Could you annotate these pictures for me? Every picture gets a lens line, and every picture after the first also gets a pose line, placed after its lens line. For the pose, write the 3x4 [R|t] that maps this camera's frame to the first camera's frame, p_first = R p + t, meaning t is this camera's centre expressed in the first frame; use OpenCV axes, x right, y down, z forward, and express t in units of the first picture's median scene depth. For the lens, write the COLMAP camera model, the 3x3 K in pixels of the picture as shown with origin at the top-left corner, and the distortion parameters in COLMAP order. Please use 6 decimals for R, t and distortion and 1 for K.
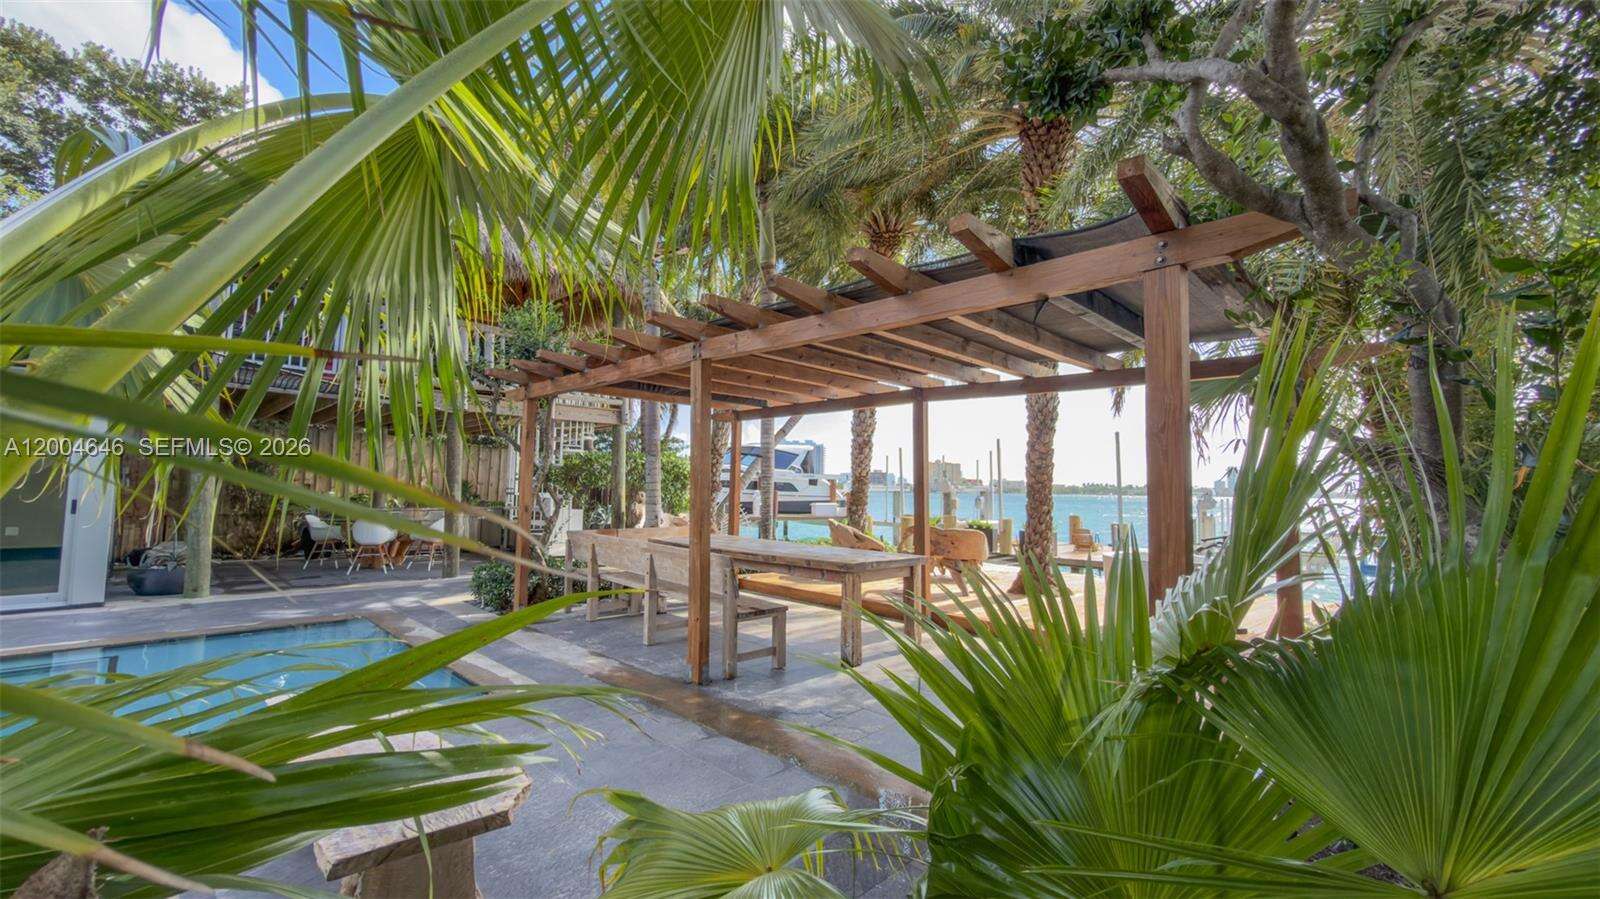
lens RADIAL K [[636.9, 0, 815.3], [0, 636.9, 448.2], [0, 0, 1]] dist [0.000319, 0.000325]
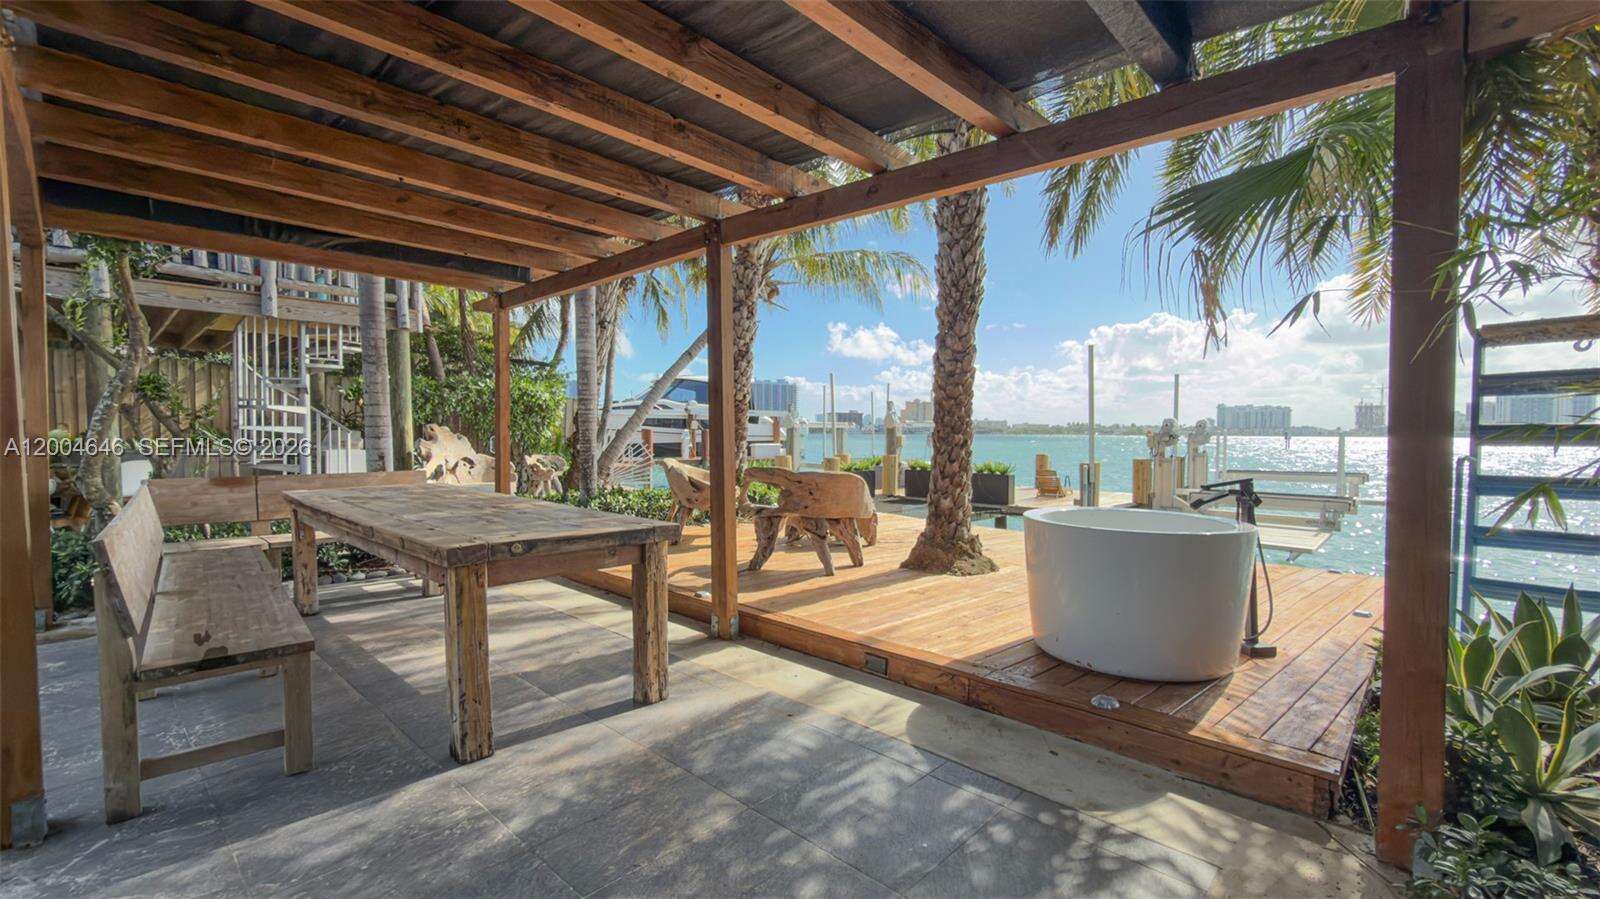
lens RADIAL K [[675.5, 0, 800.0], [0, 675.5, 449.5], [0, 0, 1]] dist [-0.000405, -0.000059]
pose [[0.999734, -0.008429, 0.021447, 0.184016], [0.006434, 0.995790, 0.091438, 0.042298], [-0.022127, -0.091276, 0.995580, 0.321620]]
